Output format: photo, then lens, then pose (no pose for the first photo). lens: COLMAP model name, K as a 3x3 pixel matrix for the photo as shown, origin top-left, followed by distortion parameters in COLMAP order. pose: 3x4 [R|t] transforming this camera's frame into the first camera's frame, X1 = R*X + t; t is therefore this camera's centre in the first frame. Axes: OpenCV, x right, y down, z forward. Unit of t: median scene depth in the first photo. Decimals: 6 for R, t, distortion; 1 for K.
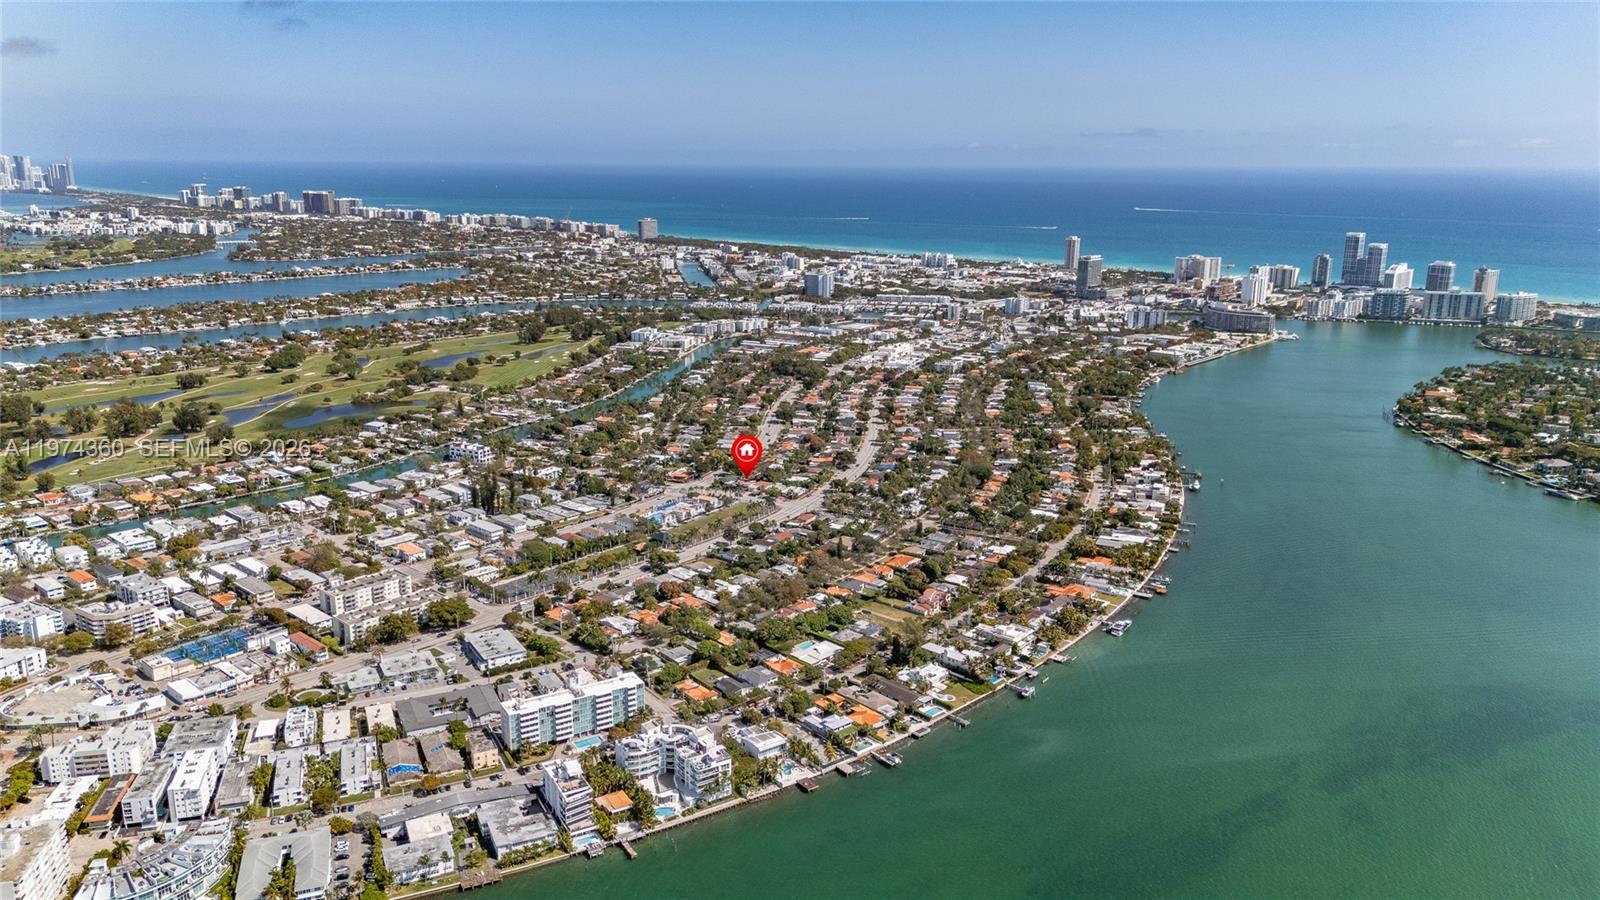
lens RADIAL K [[1186.5, 0, 806.5], [0, 1186.5, 450.1], [0, 0, 1]] dist [0.073960, -0.080549]
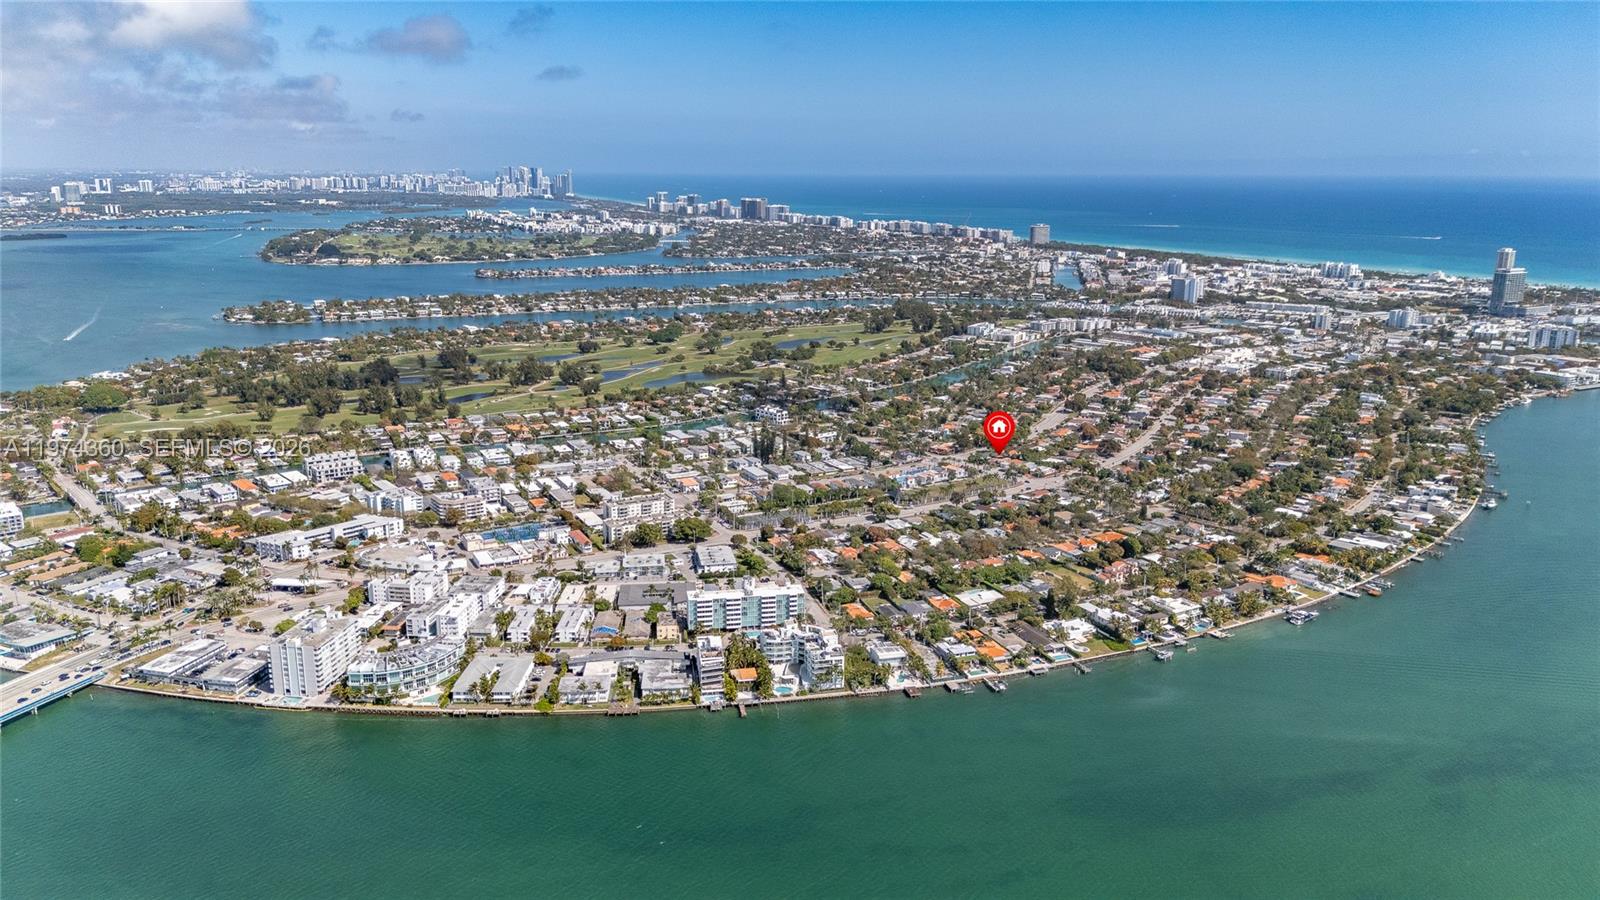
lens RADIAL K [[1186.5, 0, 811.3], [0, 1186.5, 452.3], [0, 0, 1]] dist [0.073960, -0.080549]
pose [[0.936513, 0.080566, -0.341252, 0.162534], [-0.083277, 0.996504, 0.006722, 0.030092], [0.340600, 0.022123, 0.939948, -0.064079]]
